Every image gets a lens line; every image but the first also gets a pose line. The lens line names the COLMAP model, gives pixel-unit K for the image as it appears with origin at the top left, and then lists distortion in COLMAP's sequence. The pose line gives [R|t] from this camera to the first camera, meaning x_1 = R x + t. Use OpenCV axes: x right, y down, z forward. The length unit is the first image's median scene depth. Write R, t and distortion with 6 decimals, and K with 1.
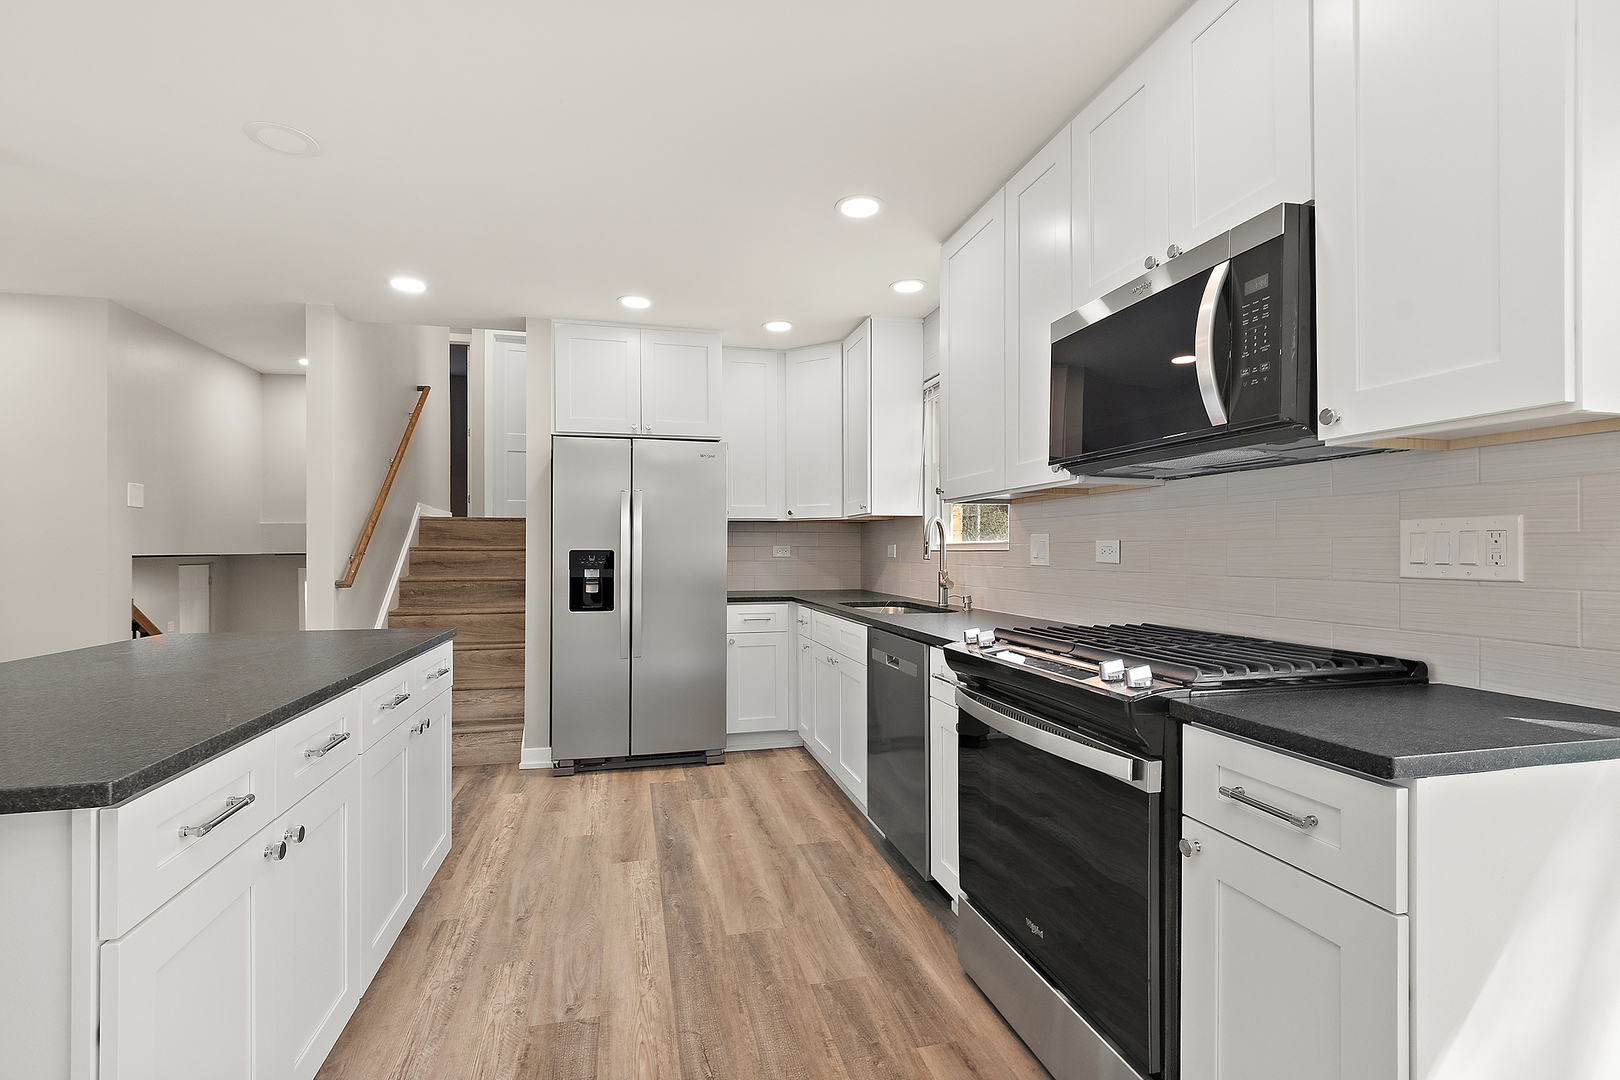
lens RADIAL K [[723.7, 0, 807.6], [0, 723.7, 550.6], [0, 0, 1]] dist [-0.002180, 0.001392]
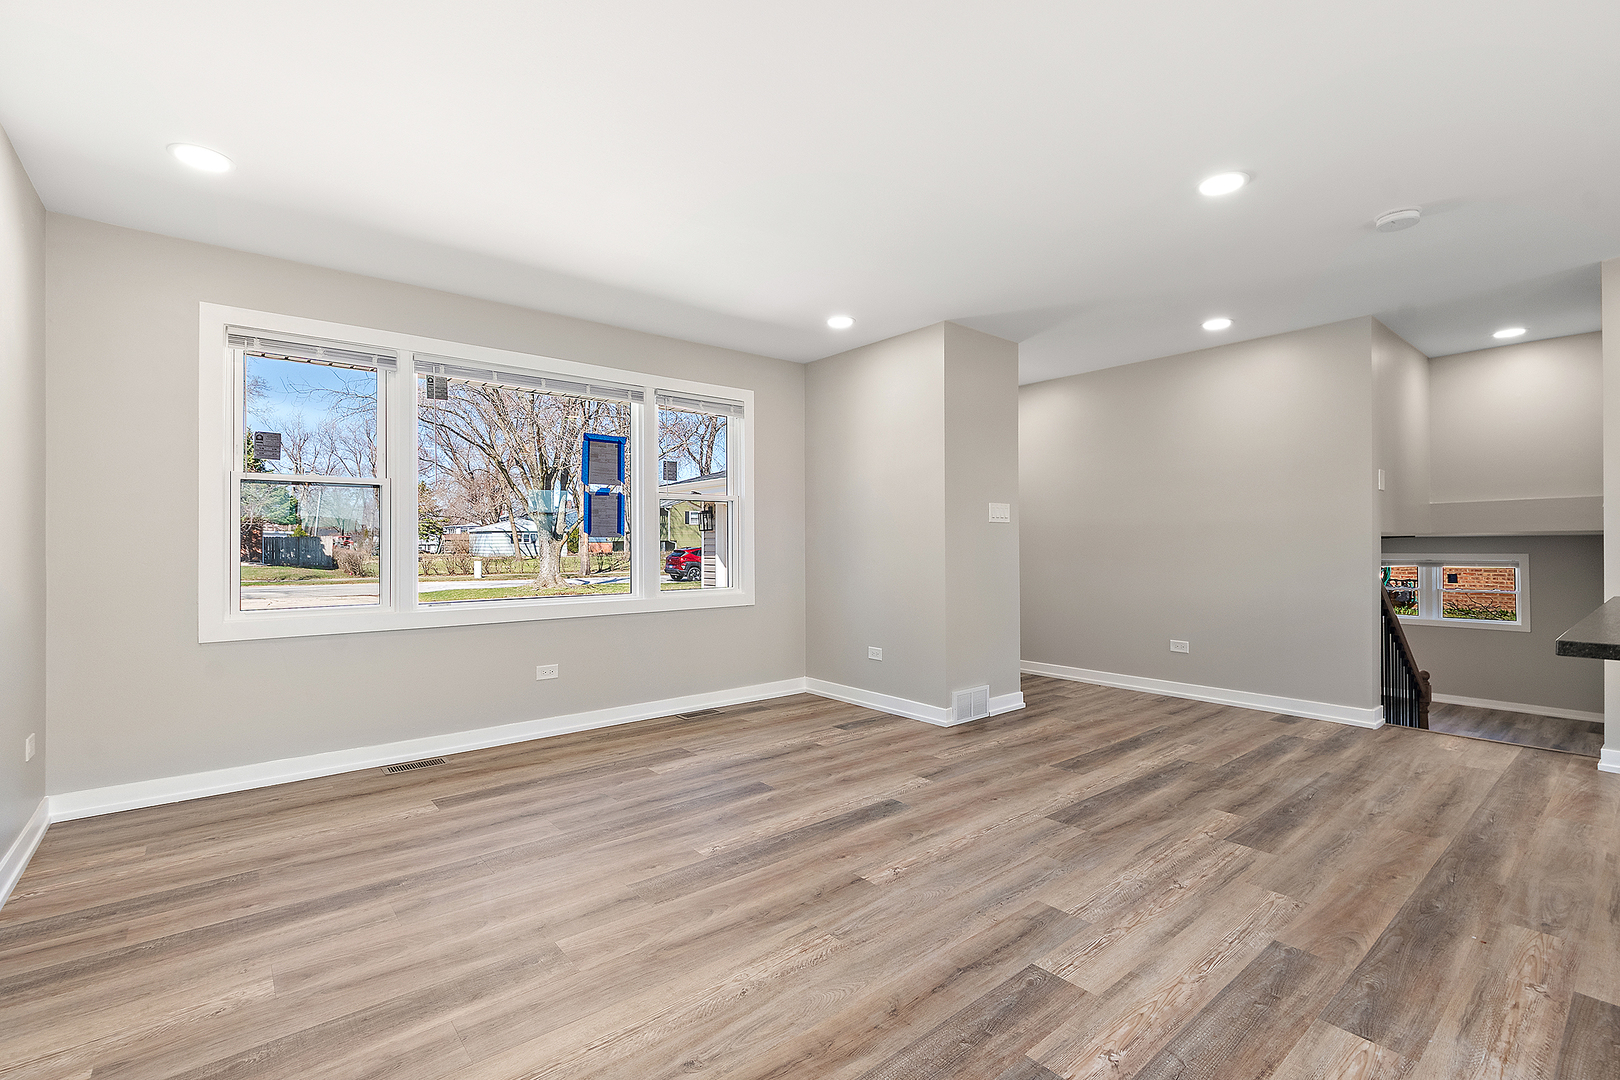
lens RADIAL K [[723.7, 0, 802.9], [0, 723.7, 544.6], [0, 0, 1]] dist [-0.002180, 0.001392]
pose [[0.428789, 0.000959, -0.903404, -0.353195], [0.002898, 0.999993, 0.002437, 0.025153], [0.903400, -0.003663, 0.428783, -0.423696]]
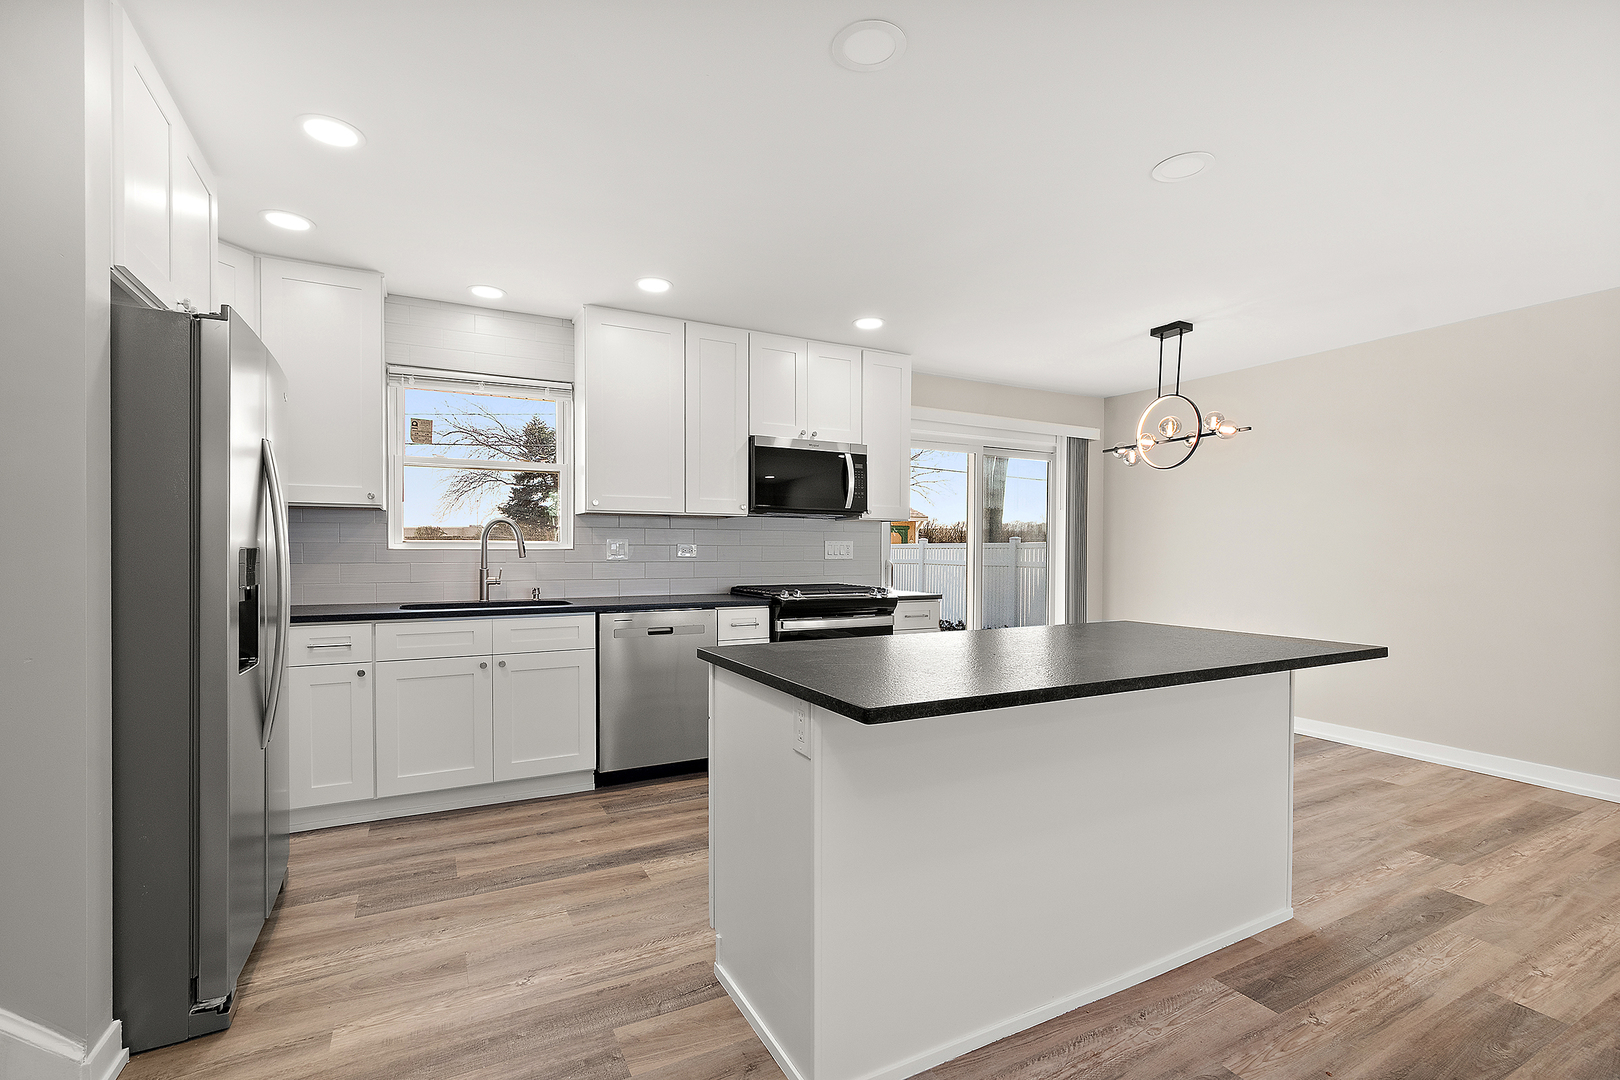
lens RADIAL K [[723.7, 0, 805.3], [0, 723.7, 560.0], [0, 0, 1]] dist [-0.002180, 0.001392]
pose [[-0.245420, -0.011841, 0.969345, -1.107146], [-0.004562, 0.999928, 0.011060, 0.002528], [-0.969406, -0.001708, -0.245456, 0.934362]]
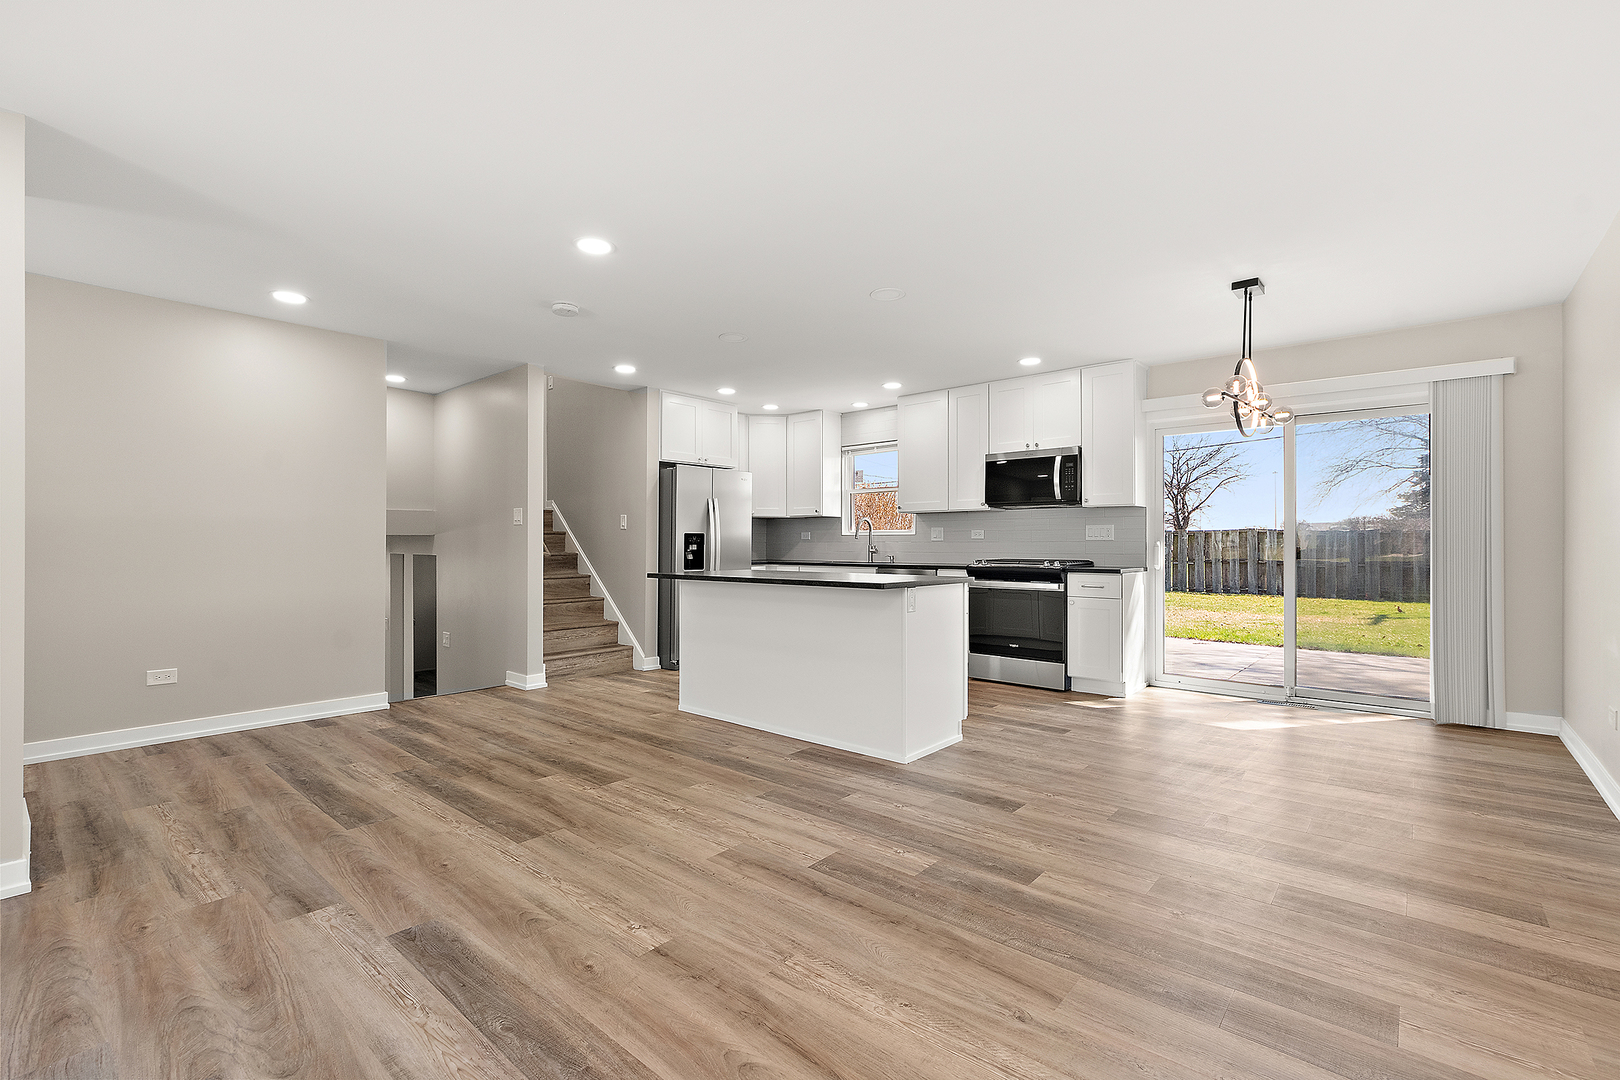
lens RADIAL K [[723.7, 0, 803.2], [0, 723.7, 548.1], [0, 0, 1]] dist [-0.002180, 0.001392]
pose [[0.816585, -0.003349, 0.577215, -1.314849], [-0.000884, 0.999975, 0.007051, 0.026762], [-0.577224, -0.006268, 0.816562, -0.636189]]
